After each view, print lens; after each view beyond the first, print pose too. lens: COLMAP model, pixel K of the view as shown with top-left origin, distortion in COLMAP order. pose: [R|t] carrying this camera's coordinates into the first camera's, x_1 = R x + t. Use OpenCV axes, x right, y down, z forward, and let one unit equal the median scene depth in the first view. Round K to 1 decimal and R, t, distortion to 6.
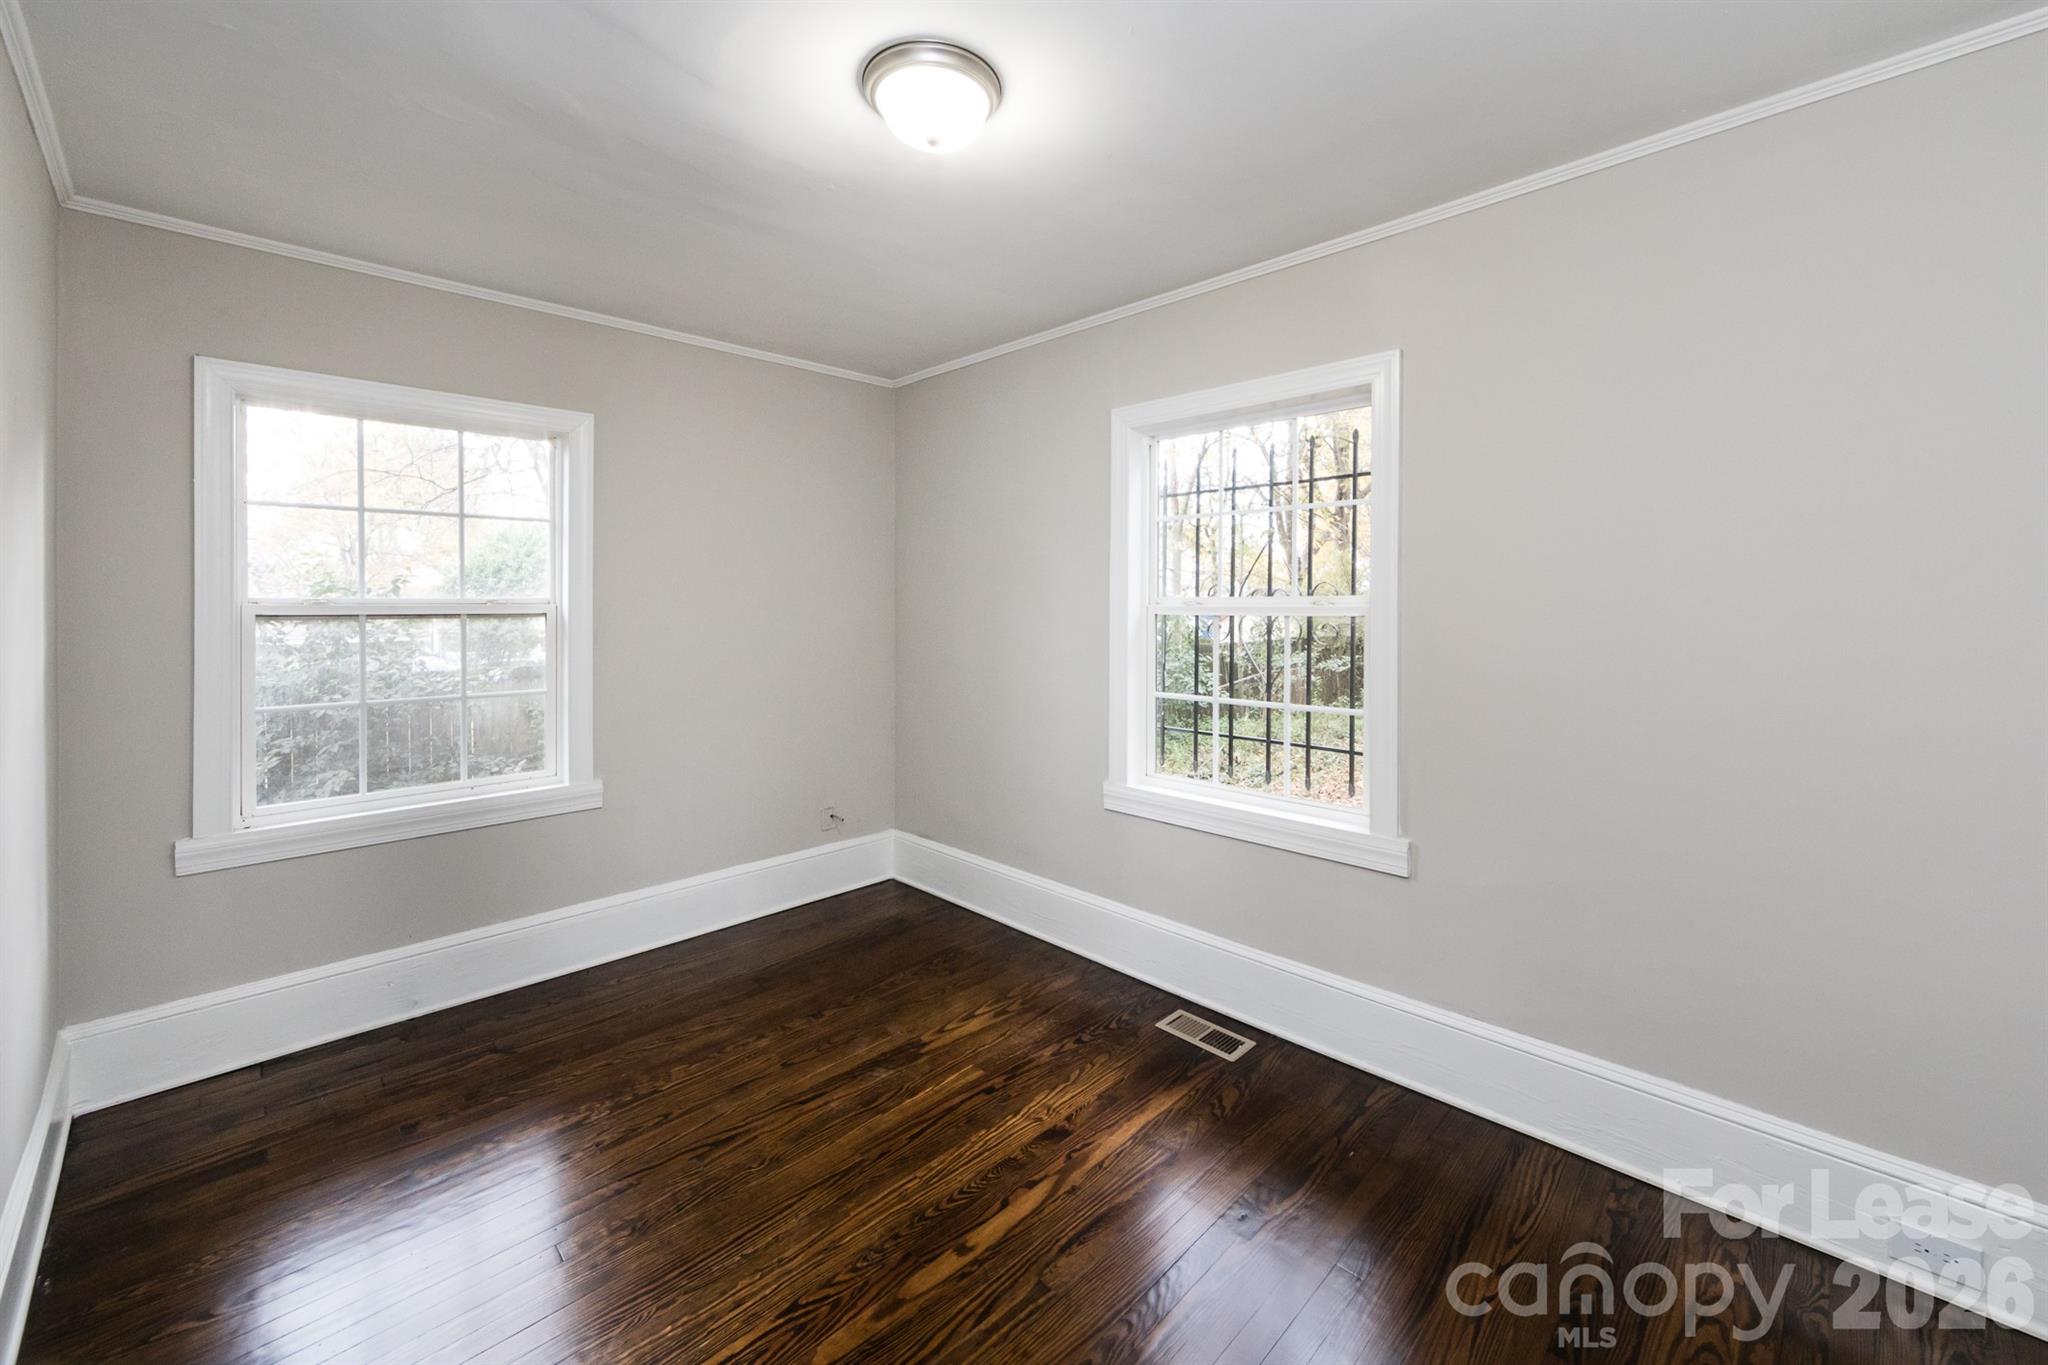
lens RADIAL K [[806.1, 0, 1066.2], [0, 806.1, 612.1], [0, 0, 1]] dist [0.002502, 0.000205]
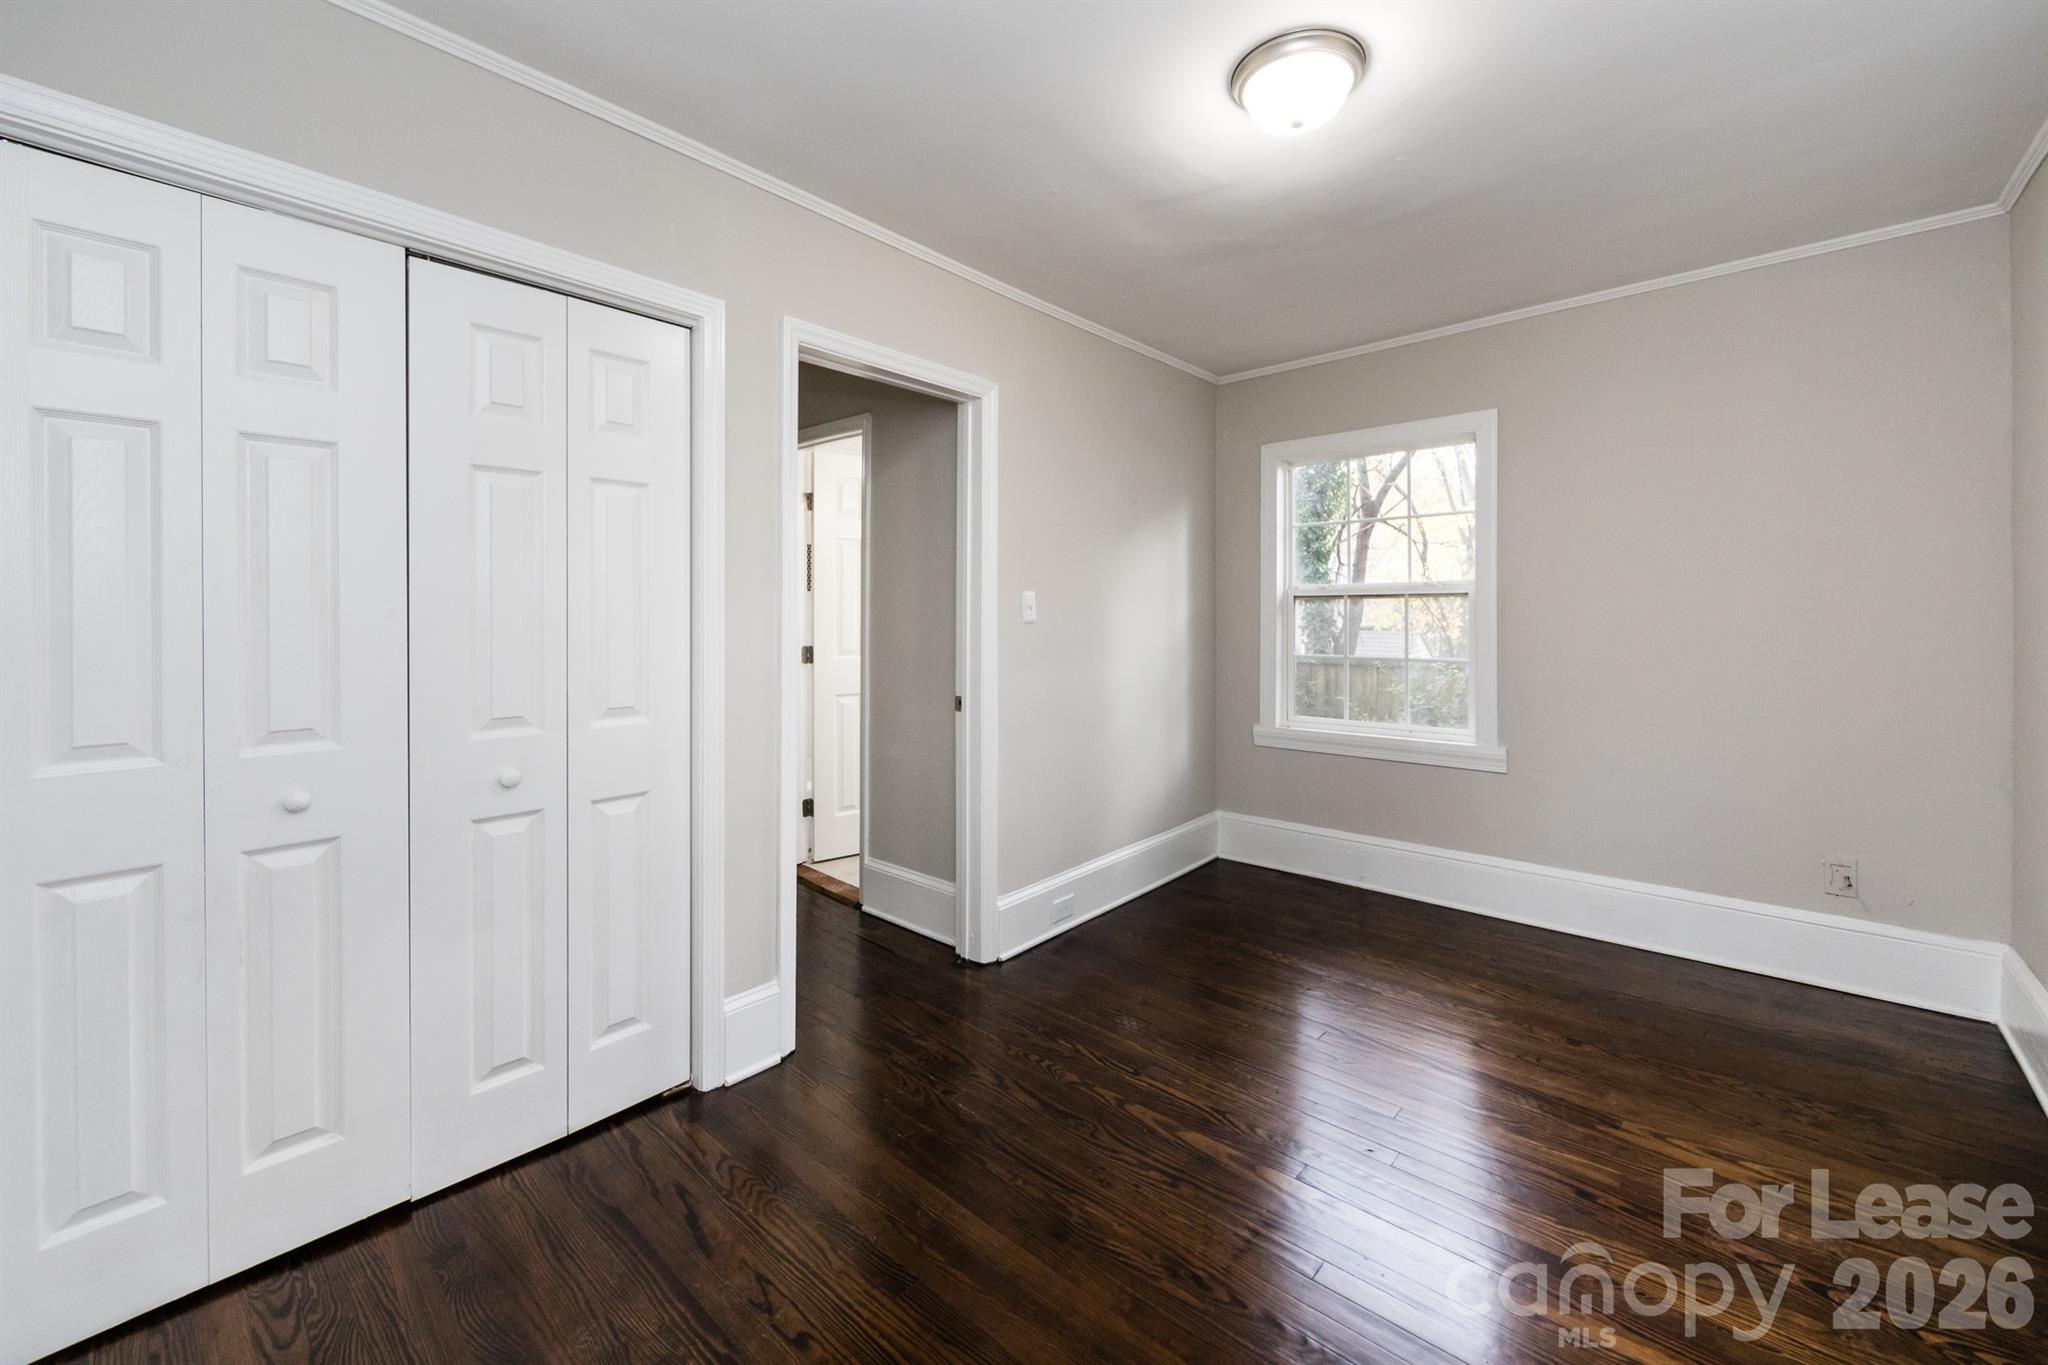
lens RADIAL K [[819.8, 0, 1019.8], [0, 819.8, 614.7], [0, 0, 1]] dist [-0.003197, -0.000294]
pose [[0.025282, -0.001437, -0.999679, 0.559310], [-0.003440, 0.999993, -0.001525, 0.041585], [0.999674, 0.003478, 0.025277, 0.376545]]
